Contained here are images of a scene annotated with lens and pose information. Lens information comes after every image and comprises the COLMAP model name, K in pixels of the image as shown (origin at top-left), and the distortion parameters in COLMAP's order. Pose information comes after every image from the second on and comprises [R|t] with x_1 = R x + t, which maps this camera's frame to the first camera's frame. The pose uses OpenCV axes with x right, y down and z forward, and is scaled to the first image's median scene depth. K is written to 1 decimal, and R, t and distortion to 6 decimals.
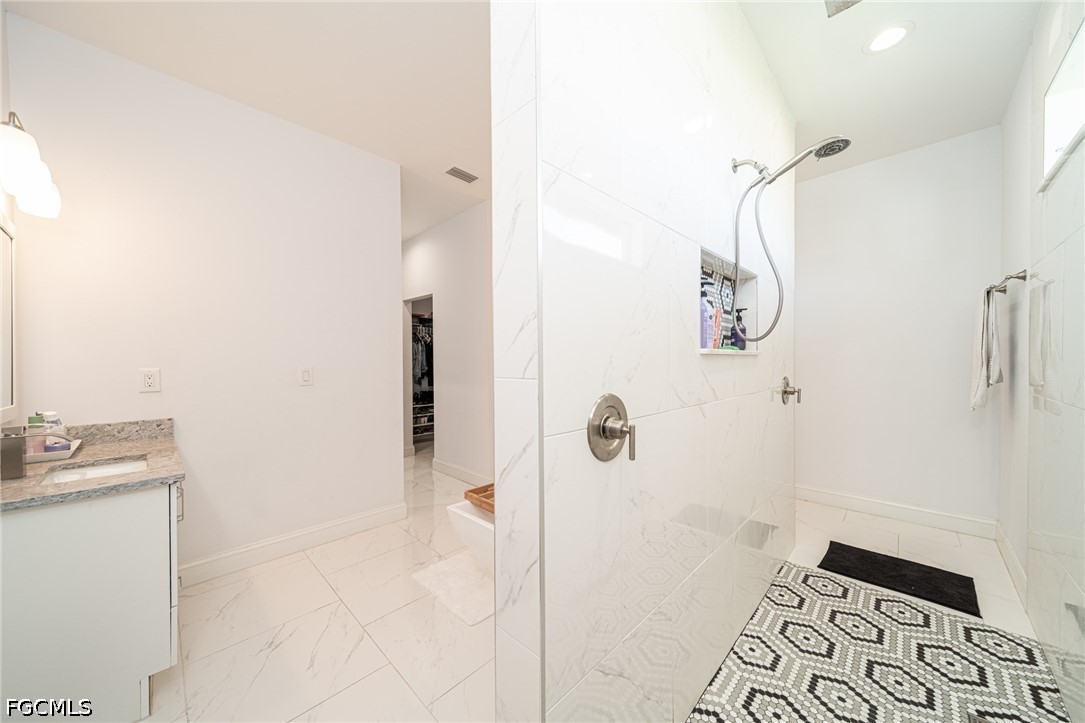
lens RADIAL K [[376.5, 0, 539.7], [0, 376.5, 365.5], [0, 0, 1]] dist [0.008229, -0.000187]
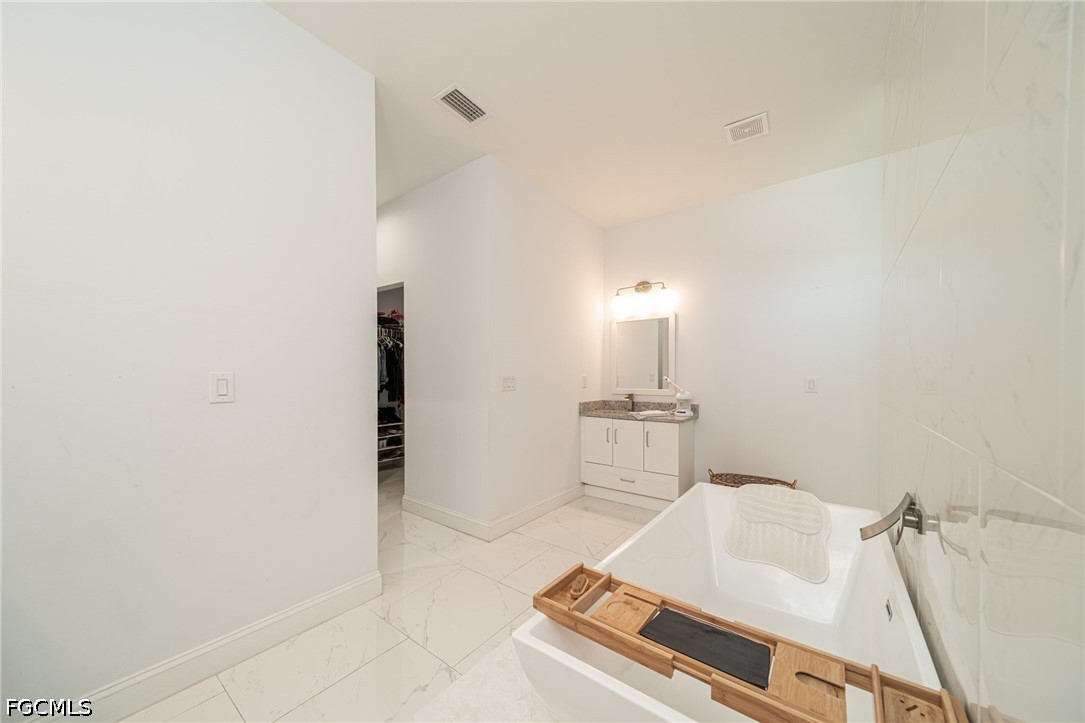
lens RADIAL K [[385.5, 0, 536.7], [0, 385.5, 377.6], [0, 0, 1]] dist [-0.001191, -0.000150]
pose [[0.992172, 0.001802, 0.124863, -0.126211], [-0.001360, 0.999992, -0.003630, 0.009014], [-0.124869, 0.003432, 0.992167, 0.210159]]
